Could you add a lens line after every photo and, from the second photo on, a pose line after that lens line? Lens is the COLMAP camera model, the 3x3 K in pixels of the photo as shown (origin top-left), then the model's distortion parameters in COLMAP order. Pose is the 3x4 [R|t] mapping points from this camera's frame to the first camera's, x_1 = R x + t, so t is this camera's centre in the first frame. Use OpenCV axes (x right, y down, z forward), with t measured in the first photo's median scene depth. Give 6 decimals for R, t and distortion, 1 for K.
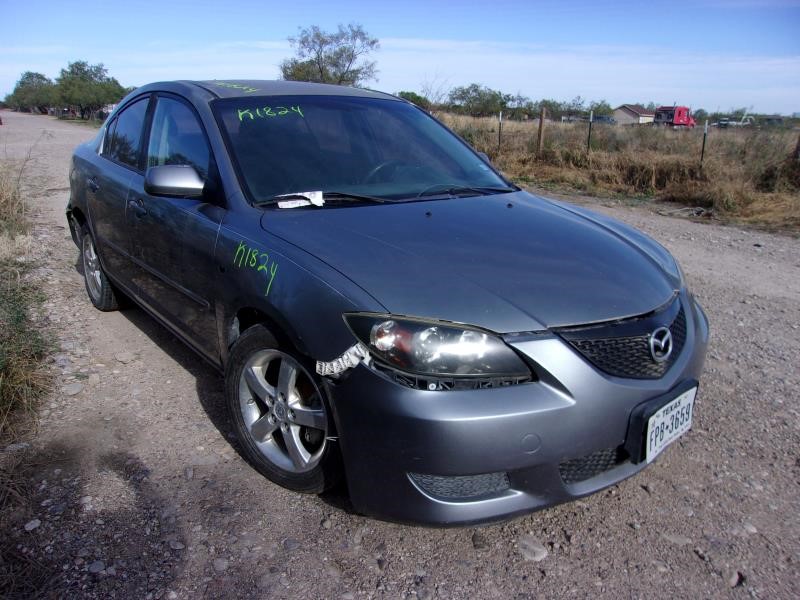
lens RADIAL K [[636.7, 0, 396.7], [0, 636.7, 296.8], [0, 0, 1]] dist [-0.012661, 0.004344]
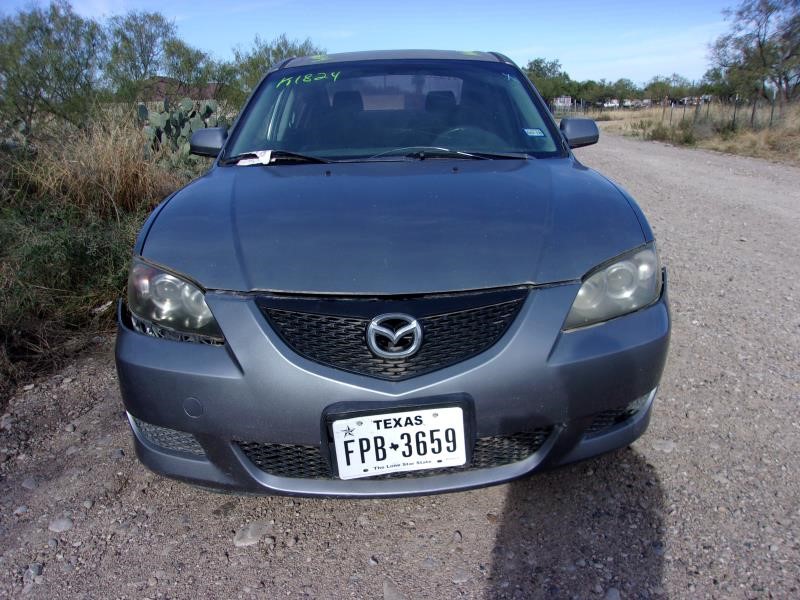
lens RADIAL K [[636.7, 0, 399.0], [0, 636.7, 304.5], [0, 0, 1]] dist [-0.012661, 0.004344]
pose [[0.798394, 0.133452, -0.587161, 0.681610], [-0.118552, 0.990882, 0.064011, -0.009856], [0.590350, 0.018503, 0.806935, 0.302994]]
